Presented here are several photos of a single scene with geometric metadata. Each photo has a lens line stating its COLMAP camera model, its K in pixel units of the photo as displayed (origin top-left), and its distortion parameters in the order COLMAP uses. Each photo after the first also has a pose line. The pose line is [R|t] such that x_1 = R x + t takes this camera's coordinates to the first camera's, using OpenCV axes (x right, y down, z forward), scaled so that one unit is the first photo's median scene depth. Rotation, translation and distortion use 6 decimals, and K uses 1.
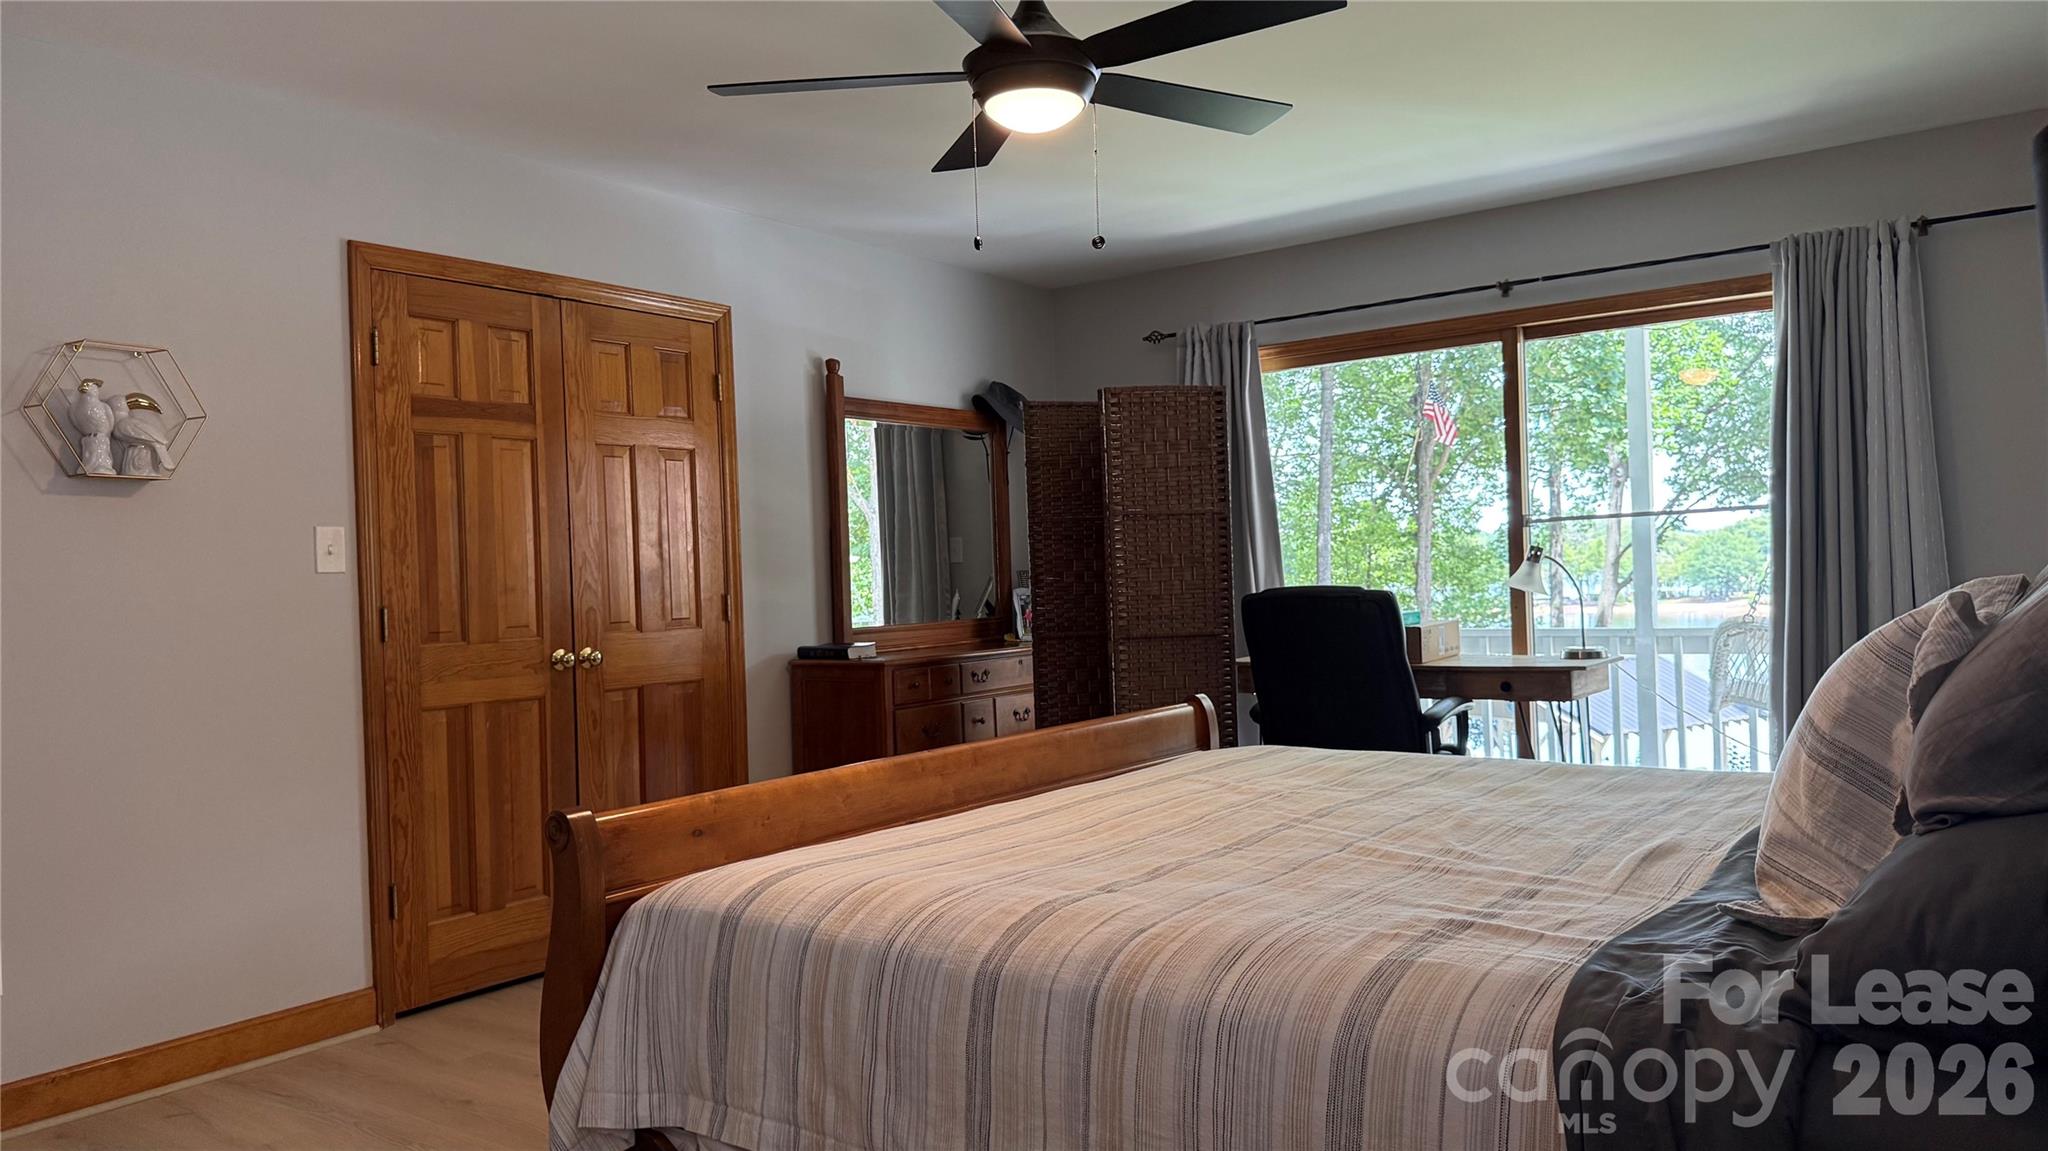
lens RADIAL K [[1467.2, 0, 1026.5], [0, 1467.2, 573.8], [0, 0, 1]] dist [0.058264, -0.078593]
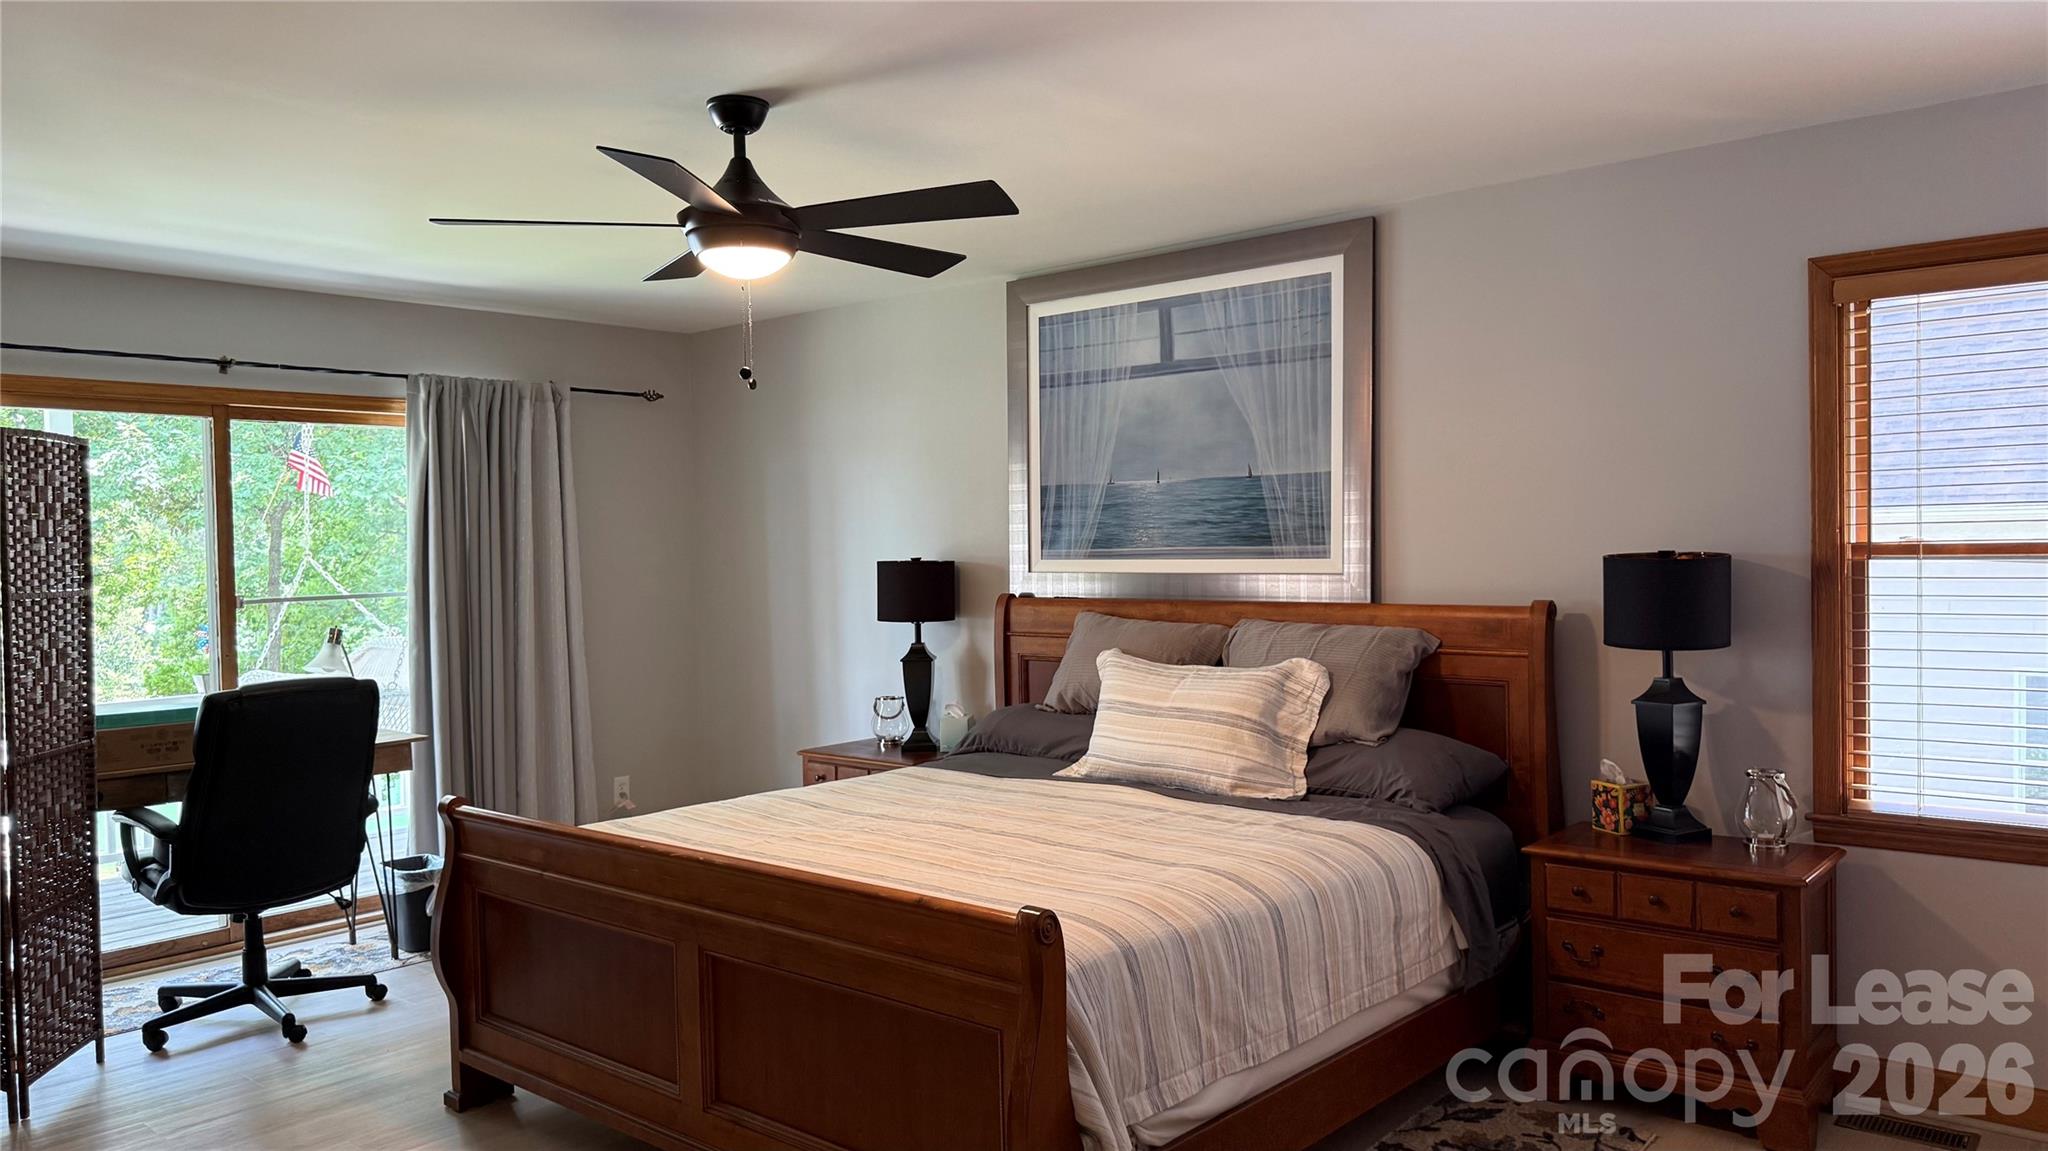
lens RADIAL K [[1467.2, 0, 1020.3], [0, 1467.2, 566.9], [0, 0, 1]] dist [0.058264, -0.078593]
pose [[0.073338, 0.019962, 0.997107, -0.614137], [0.014851, 0.999667, -0.021106, -0.031124], [-0.997197, 0.016356, 0.073017, 0.405656]]
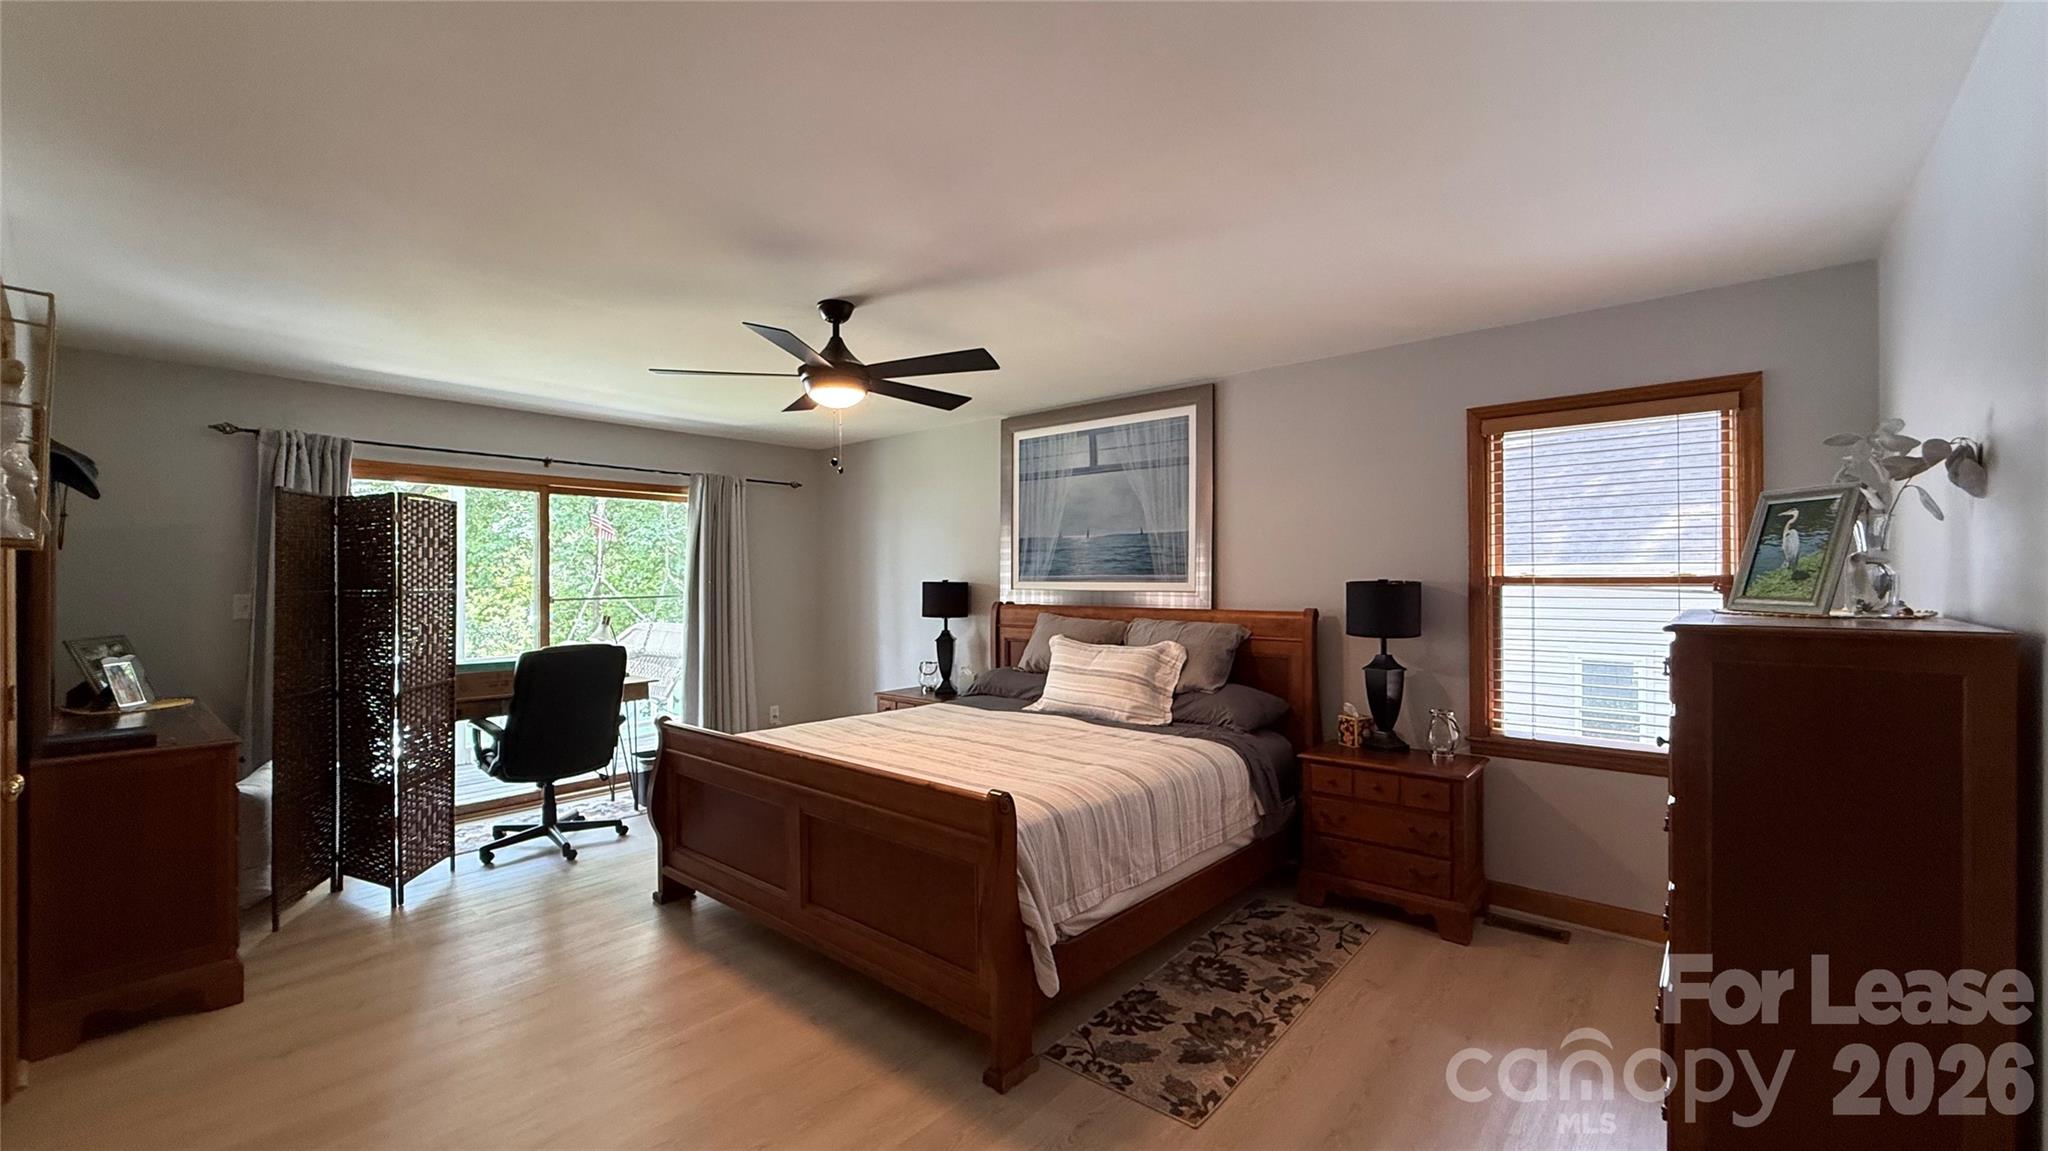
lens RADIAL K [[809.4, 0, 1028.1], [0, 809.4, 575.3], [0, 0, 1]] dist [-0.006559, 0.000795]
pose [[0.069189, 0.044499, 0.996611, -0.551481], [0.000481, 0.999003, -0.044640, -0.022771], [-0.997603, 0.003568, 0.069099, 0.389315]]
